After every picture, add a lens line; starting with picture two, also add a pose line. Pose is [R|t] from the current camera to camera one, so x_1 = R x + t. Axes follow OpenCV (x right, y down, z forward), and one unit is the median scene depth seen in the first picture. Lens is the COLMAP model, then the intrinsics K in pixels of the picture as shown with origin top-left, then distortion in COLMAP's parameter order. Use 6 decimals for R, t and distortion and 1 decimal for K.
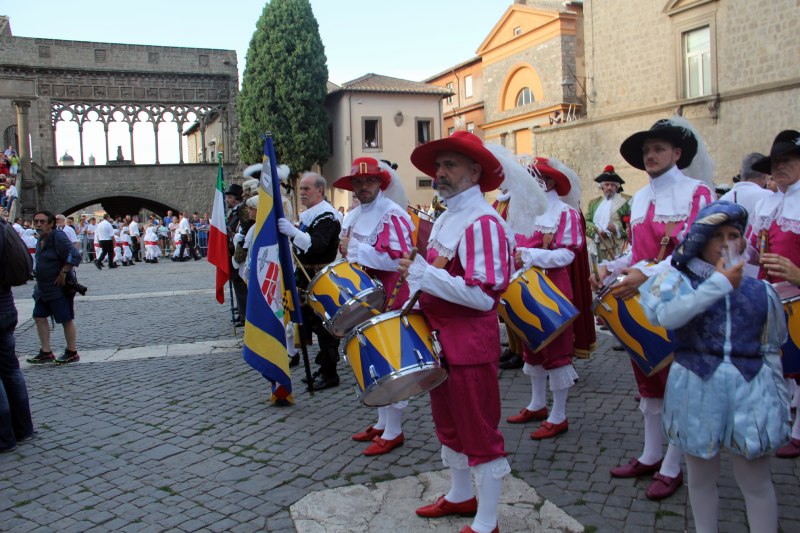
lens RADIAL K [[650.6, 0, 405.9], [0, 650.6, 269.0], [0, 0, 1]] dist [-0.171814, 0.122592]
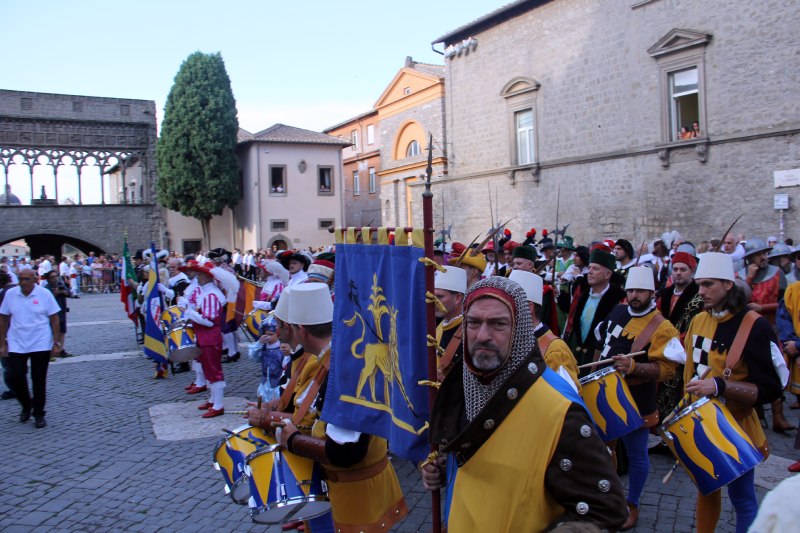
lens RADIAL K [[648.5, 0, 402.0], [0, 648.5, 272.9], [0, 0, 1]] dist [-0.172367, 0.127006]
pose [[0.994107, 0.000029, 0.108407, 0.041587], [0.004334, 0.999190, -0.040010, -0.003658], [-0.108320, 0.040244, 0.993301, -0.122062]]
